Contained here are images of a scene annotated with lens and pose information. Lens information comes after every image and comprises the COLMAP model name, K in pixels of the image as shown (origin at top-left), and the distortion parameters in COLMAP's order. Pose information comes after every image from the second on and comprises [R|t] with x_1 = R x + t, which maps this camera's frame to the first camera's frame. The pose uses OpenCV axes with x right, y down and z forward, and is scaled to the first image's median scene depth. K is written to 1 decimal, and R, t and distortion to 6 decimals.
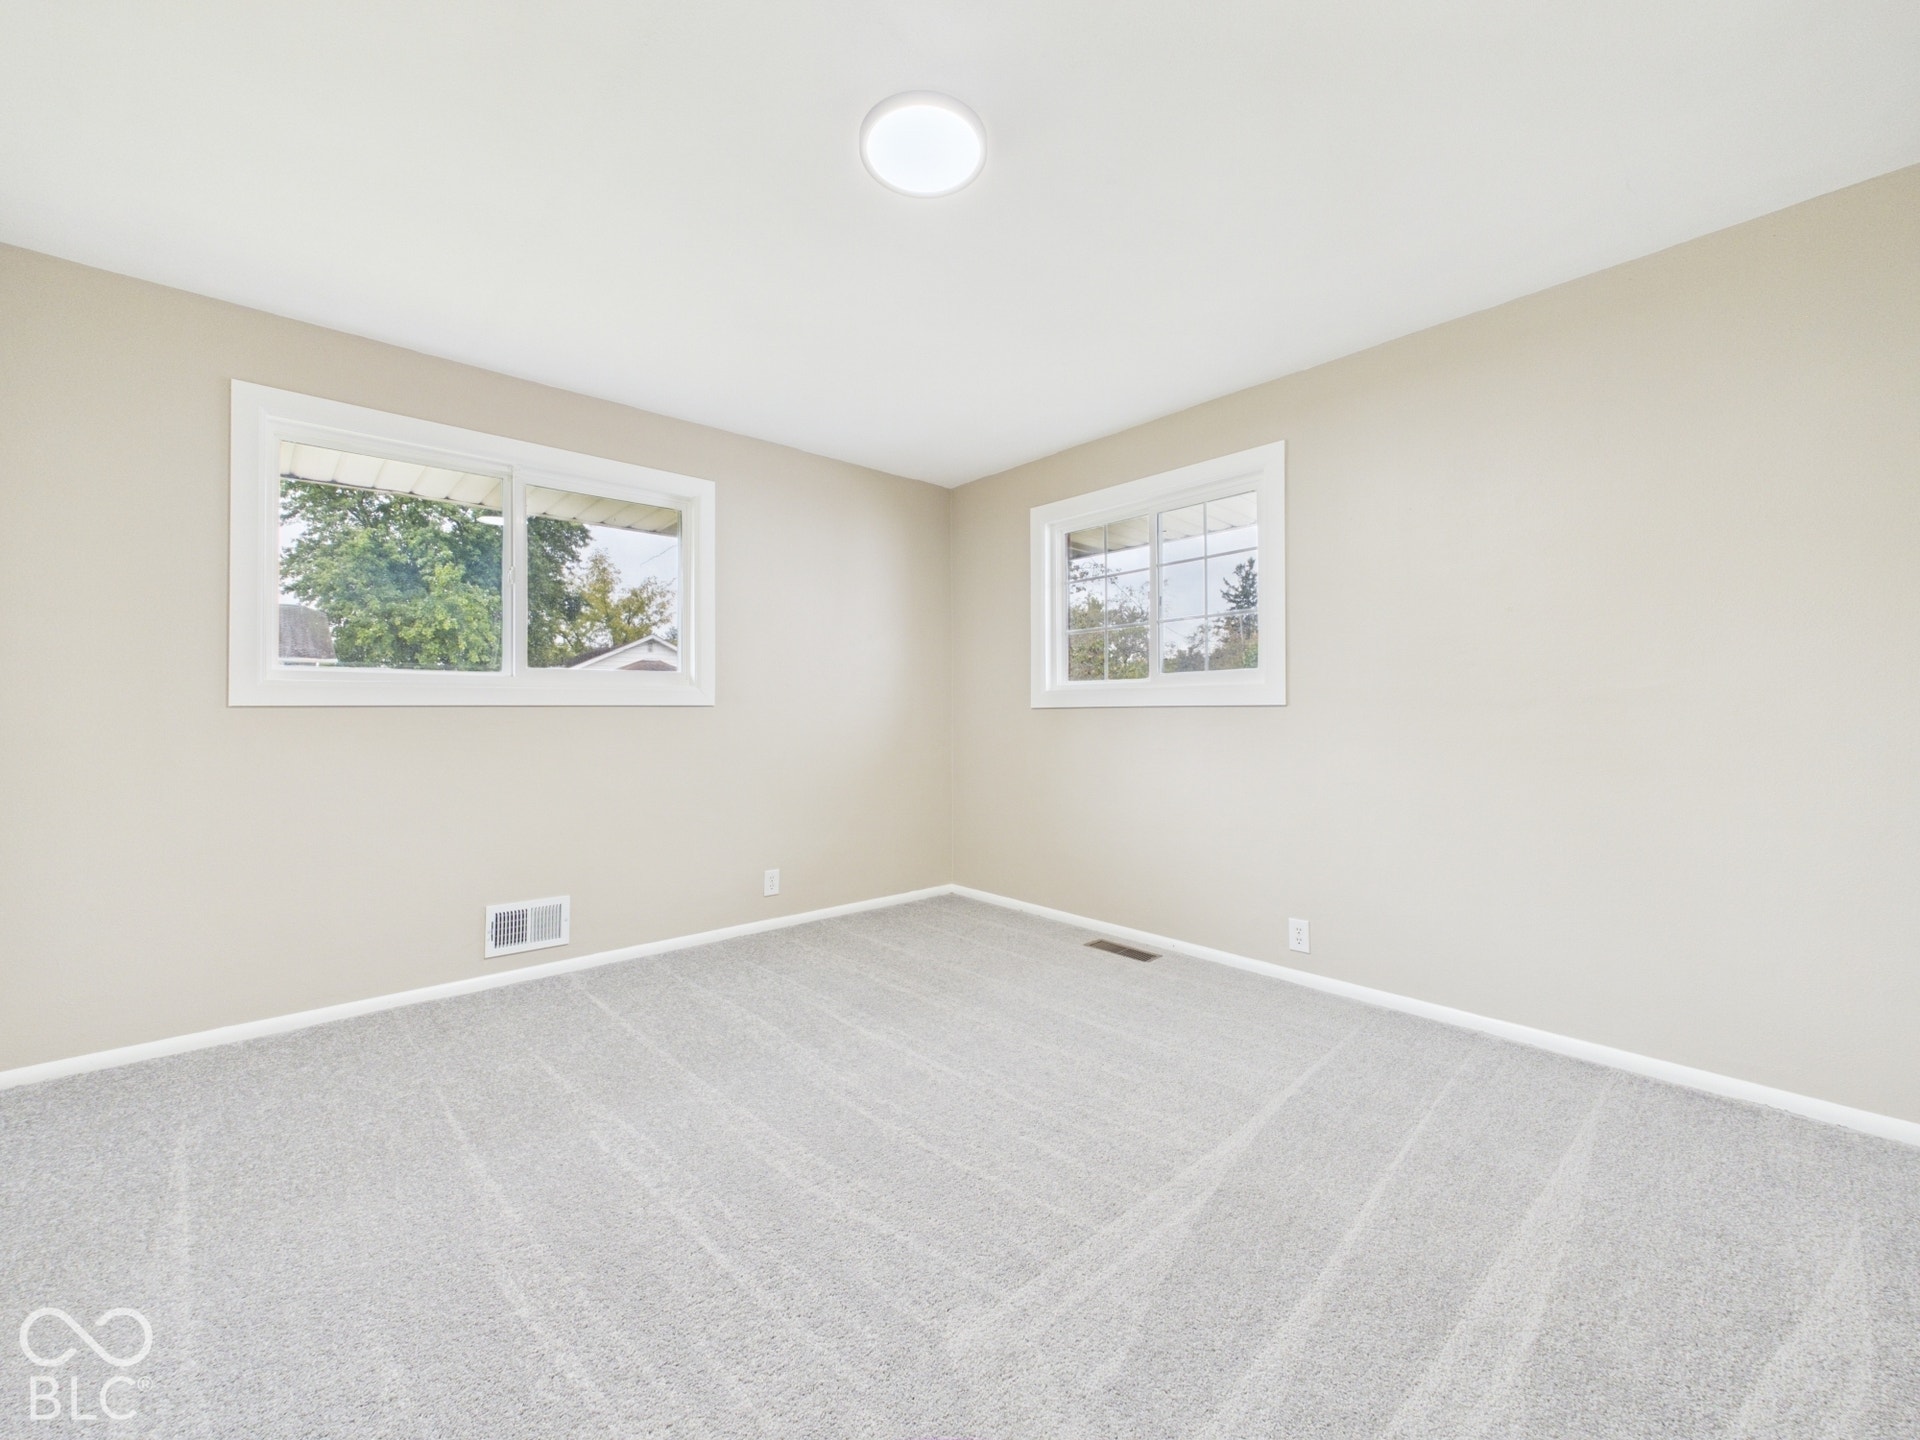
lens RADIAL K [[766.6, 0, 958.7], [0, 766.6, 715.6], [0, 0, 1]] dist [-0.001680, -0.000171]
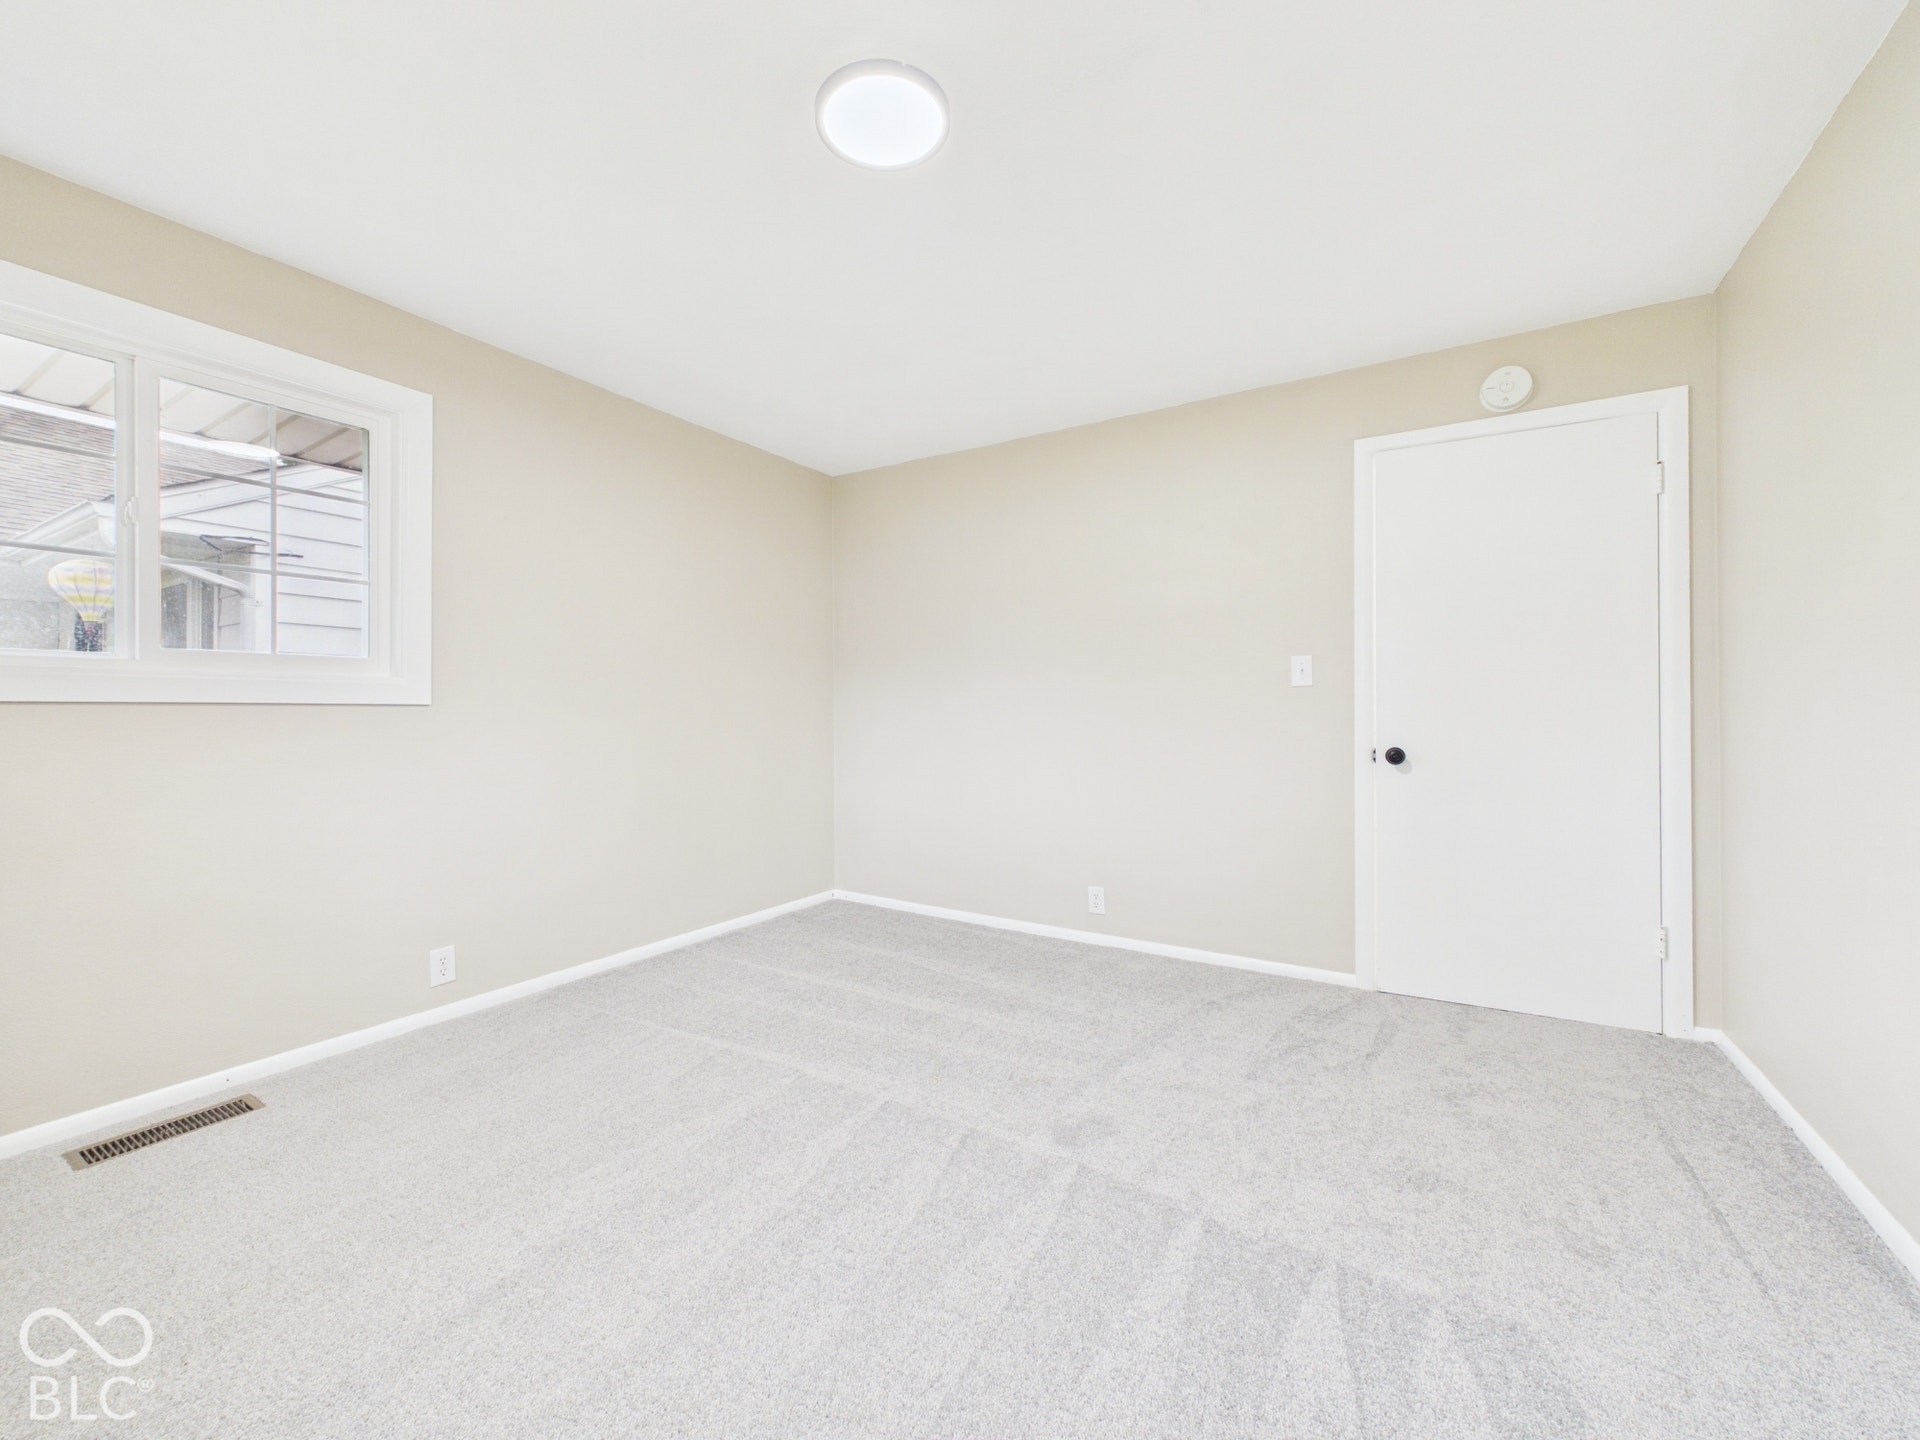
lens RADIAL K [[801.7, 0, 984.7], [0, 801.7, 706.3], [0, 0, 1]] dist [0.000173, 0.000128]
pose [[-0.326449, 0.005424, 0.945199, -0.602759], [0.001514, 0.999985, -0.005216, -0.006165], [-0.945213, -0.000271, -0.326453, 0.677910]]
